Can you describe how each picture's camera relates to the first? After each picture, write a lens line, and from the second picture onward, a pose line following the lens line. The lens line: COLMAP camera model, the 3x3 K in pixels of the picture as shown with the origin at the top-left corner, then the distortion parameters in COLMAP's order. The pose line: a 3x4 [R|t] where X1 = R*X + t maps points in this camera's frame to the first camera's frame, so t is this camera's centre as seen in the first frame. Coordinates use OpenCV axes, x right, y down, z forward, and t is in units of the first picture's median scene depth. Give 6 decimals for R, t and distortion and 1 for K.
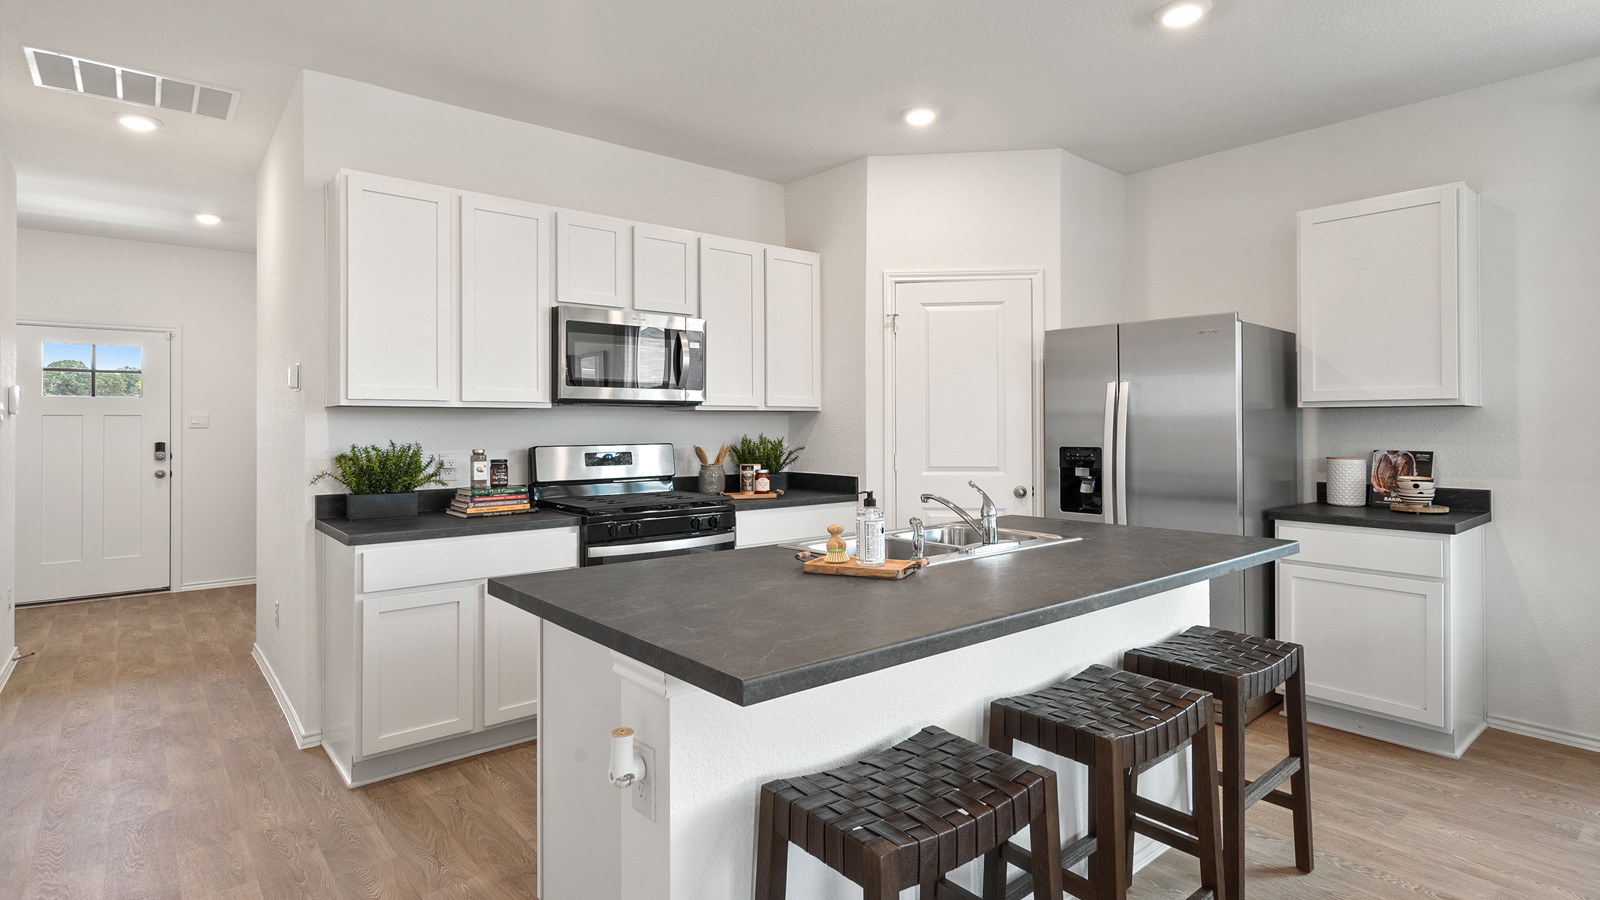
lens RADIAL K [[812.8, 0, 806.6], [0, 812.8, 419.2], [0, 0, 1]] dist [0.000345, 0.000227]
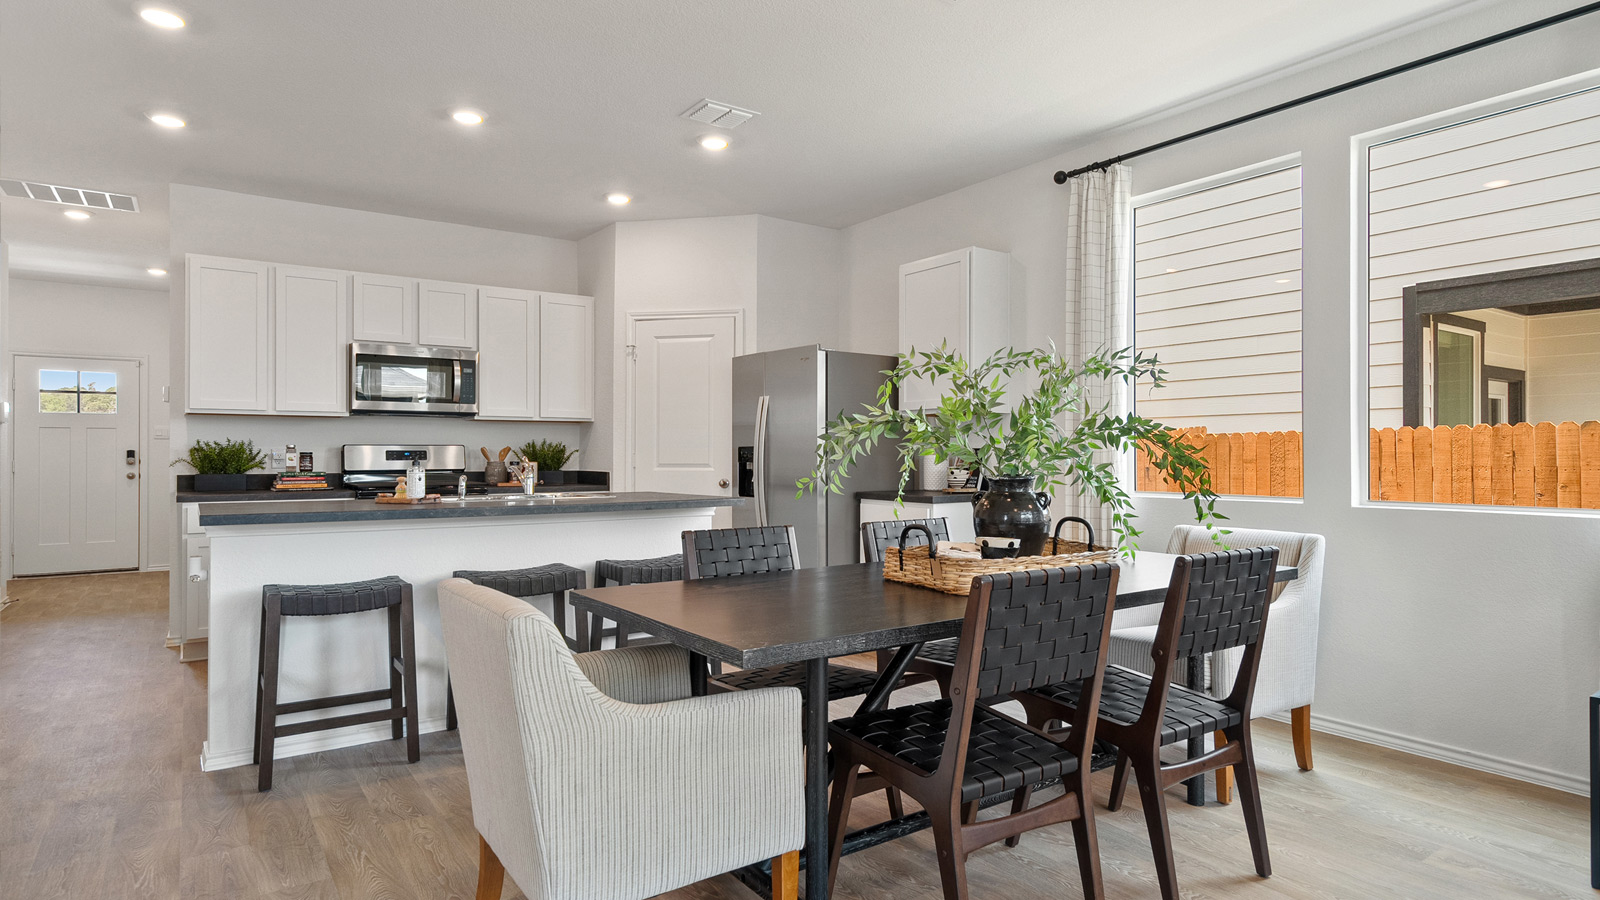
lens RADIAL K [[879.7, 0, 801.7], [0, 879.7, 447.5], [0, 0, 1]] dist [-0.000038, -0.000032]
pose [[0.996534, 0.002065, -0.083158, 0.531292], [-0.001976, 0.999997, 0.001159, 0.033144], [0.083160, -0.000990, 0.996536, -0.395869]]
